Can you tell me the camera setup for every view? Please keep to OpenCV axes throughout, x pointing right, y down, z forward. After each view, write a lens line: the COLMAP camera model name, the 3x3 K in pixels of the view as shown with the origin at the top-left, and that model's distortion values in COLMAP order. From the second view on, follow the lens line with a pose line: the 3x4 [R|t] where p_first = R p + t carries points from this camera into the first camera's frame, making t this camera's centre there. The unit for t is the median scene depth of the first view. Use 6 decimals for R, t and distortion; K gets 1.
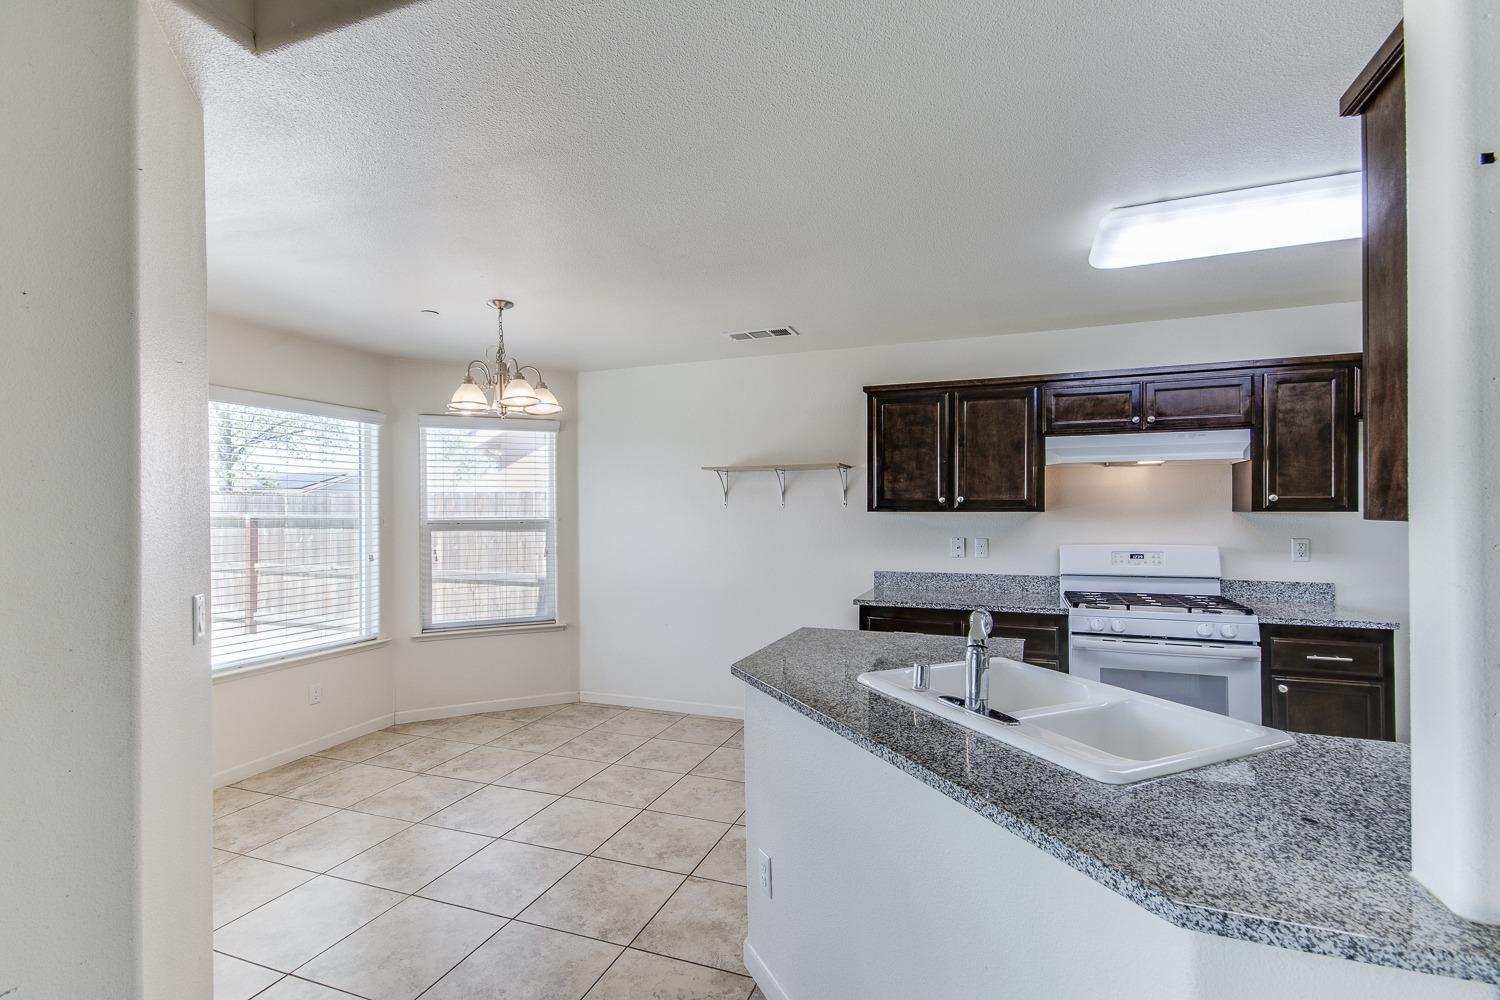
lens RADIAL K [[682.5, 0, 750.0], [0, 682.5, 505.7], [0, 0, 1]] dist [0.018807, -0.000502]
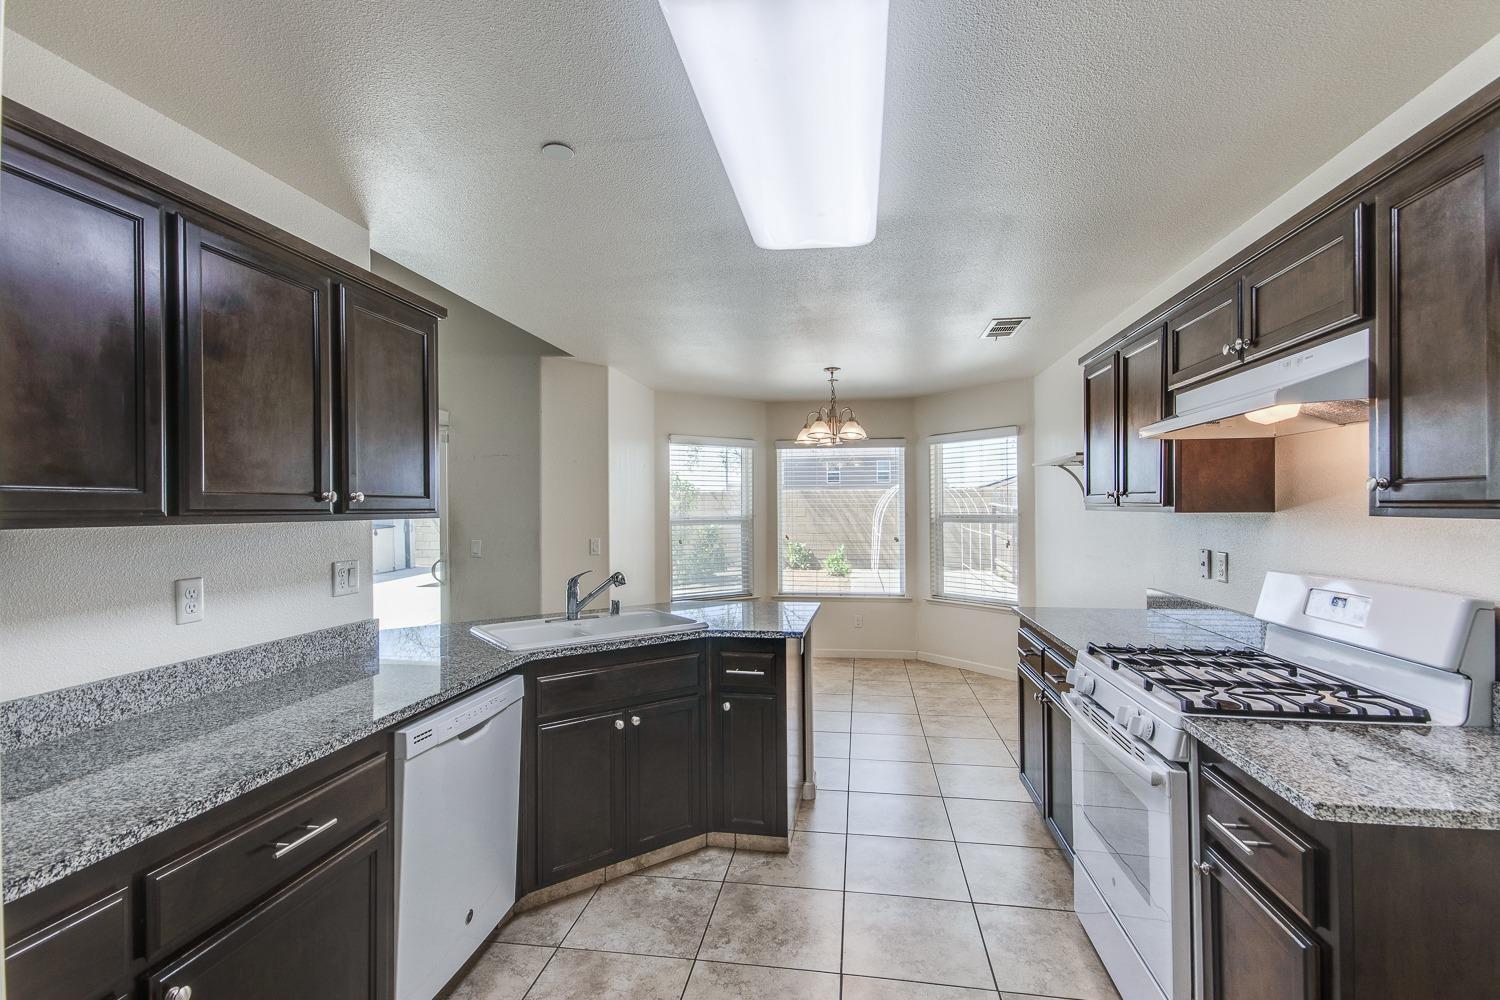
lens RADIAL K [[694.6, 0, 749.0], [0, 694.6, 507.8], [0, 0, 1]] dist [0.026486, 0.000091]
pose [[0.203778, 0.004022, -0.979009, 0.799655], [0.008571, 0.999946, 0.005892, -0.002496], [0.978980, -0.009592, 0.203733, 0.373513]]
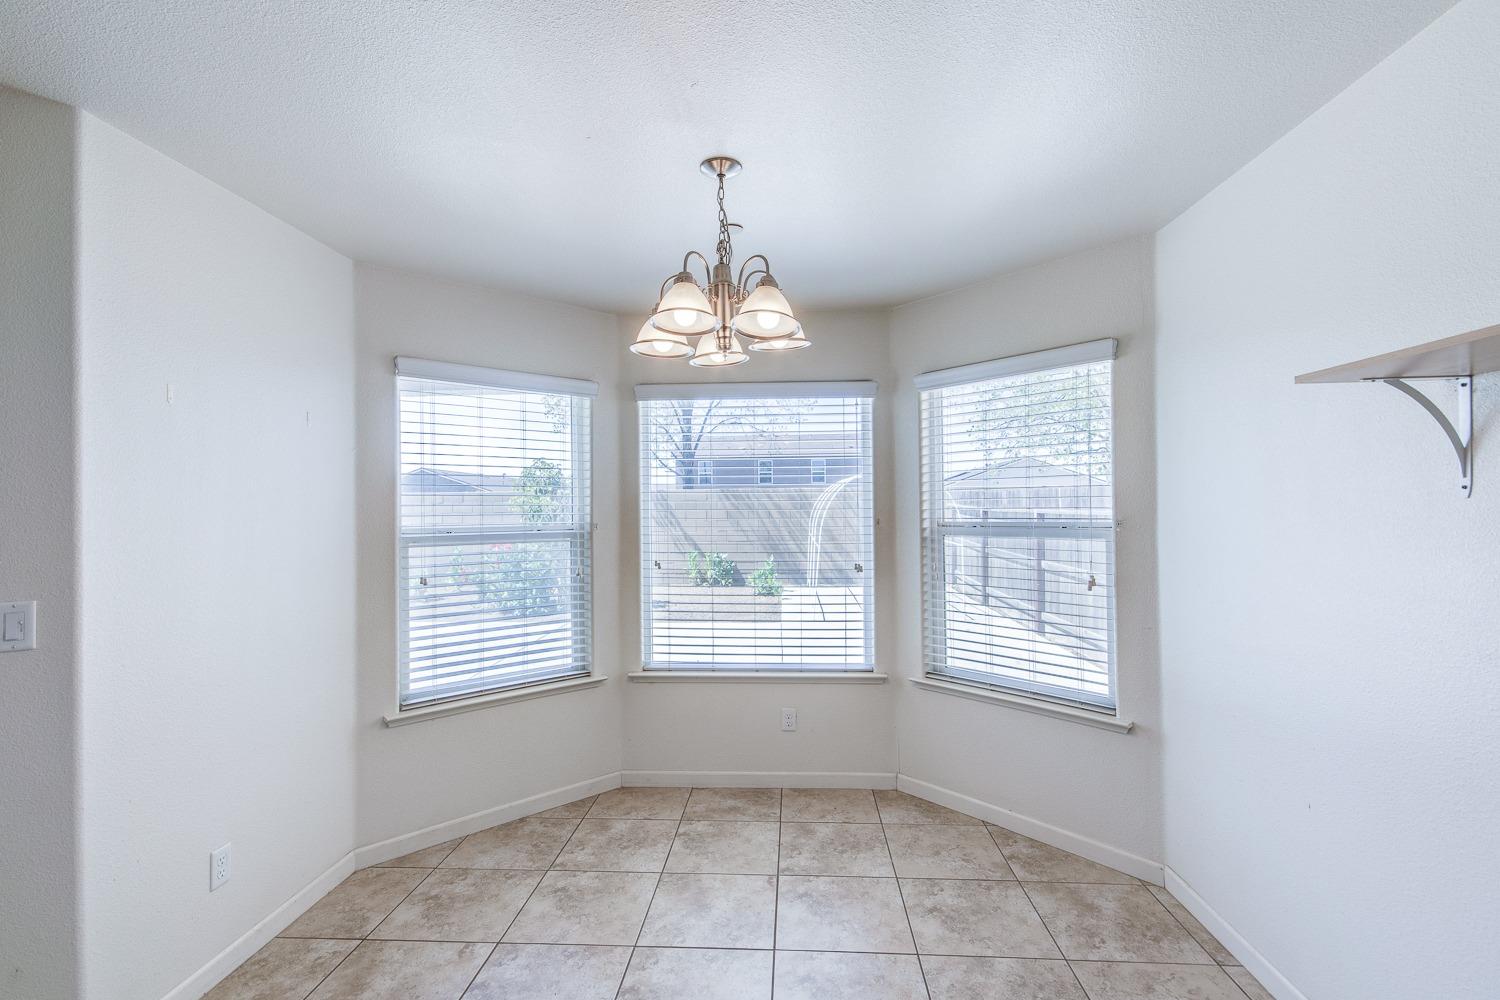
lens RADIAL K [[694.6, 0, 749.0], [0, 694.6, 507.8], [0, 0, 1]] dist [0.026486, 0.000091]
pose [[0.296011, -0.001597, -0.955183, 0.170549], [0.012917, 0.999914, 0.002331, 0.003130], [0.955097, -0.013028, 0.296006, 0.614516]]
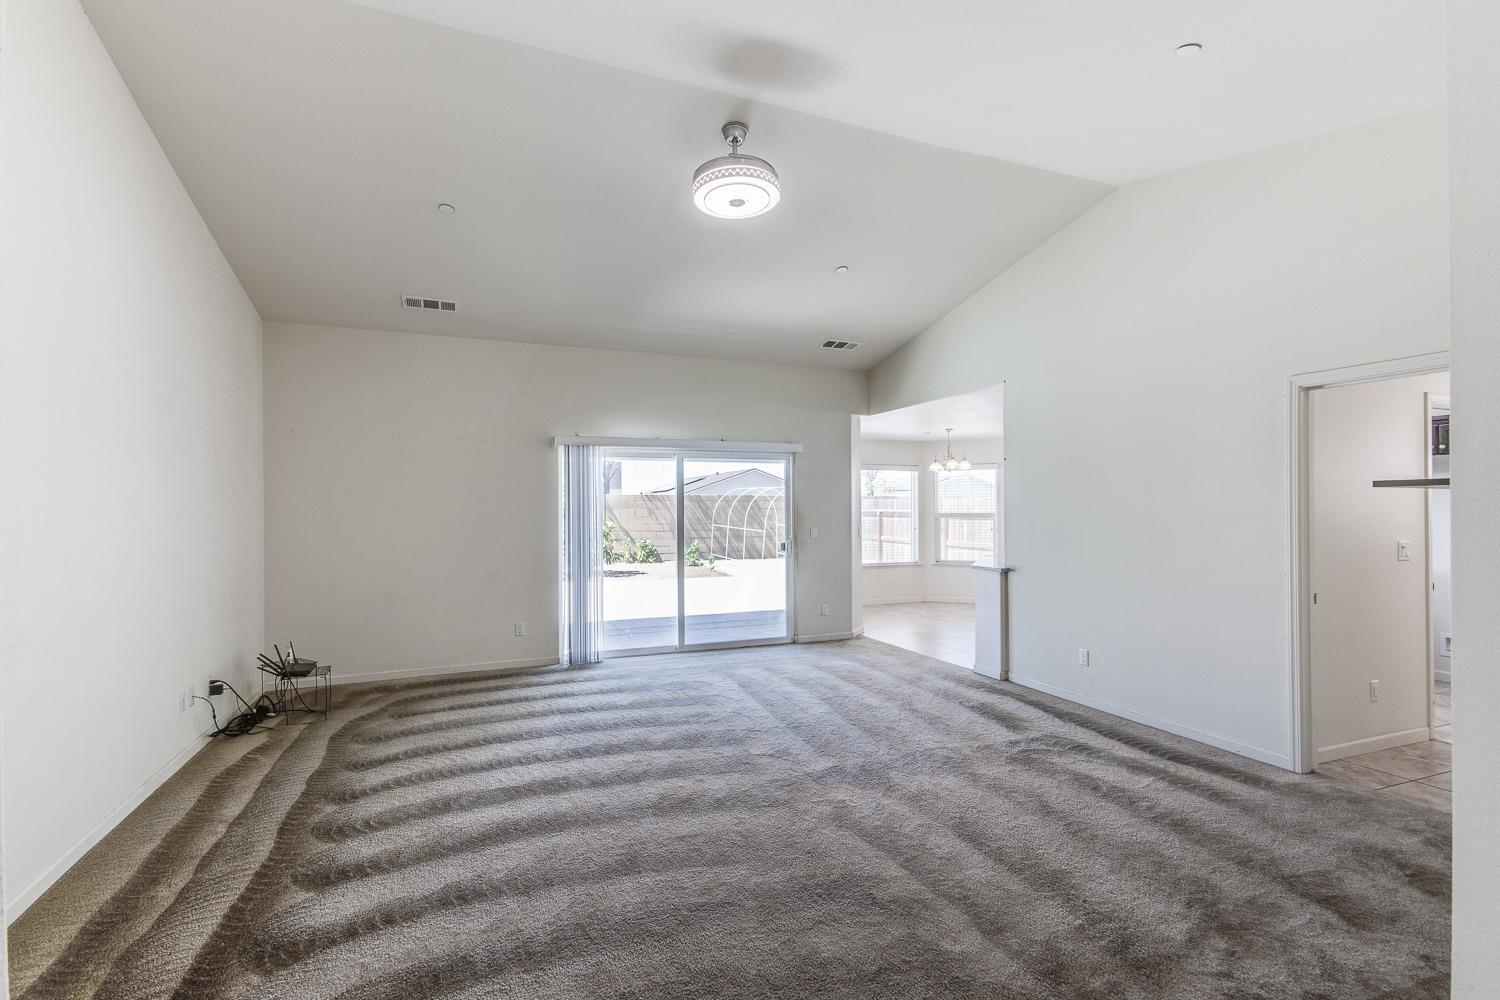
lens RADIAL K [[694.6, 0, 749.0], [0, 694.6, 507.8], [0, 0, 1]] dist [0.026486, 0.000091]
pose [[0.676445, 0.000511, -0.736493, 0.801048], [0.005335, 0.999970, 0.005593, -0.010224], [0.736474, -0.007713, 0.676422, -1.010115]]
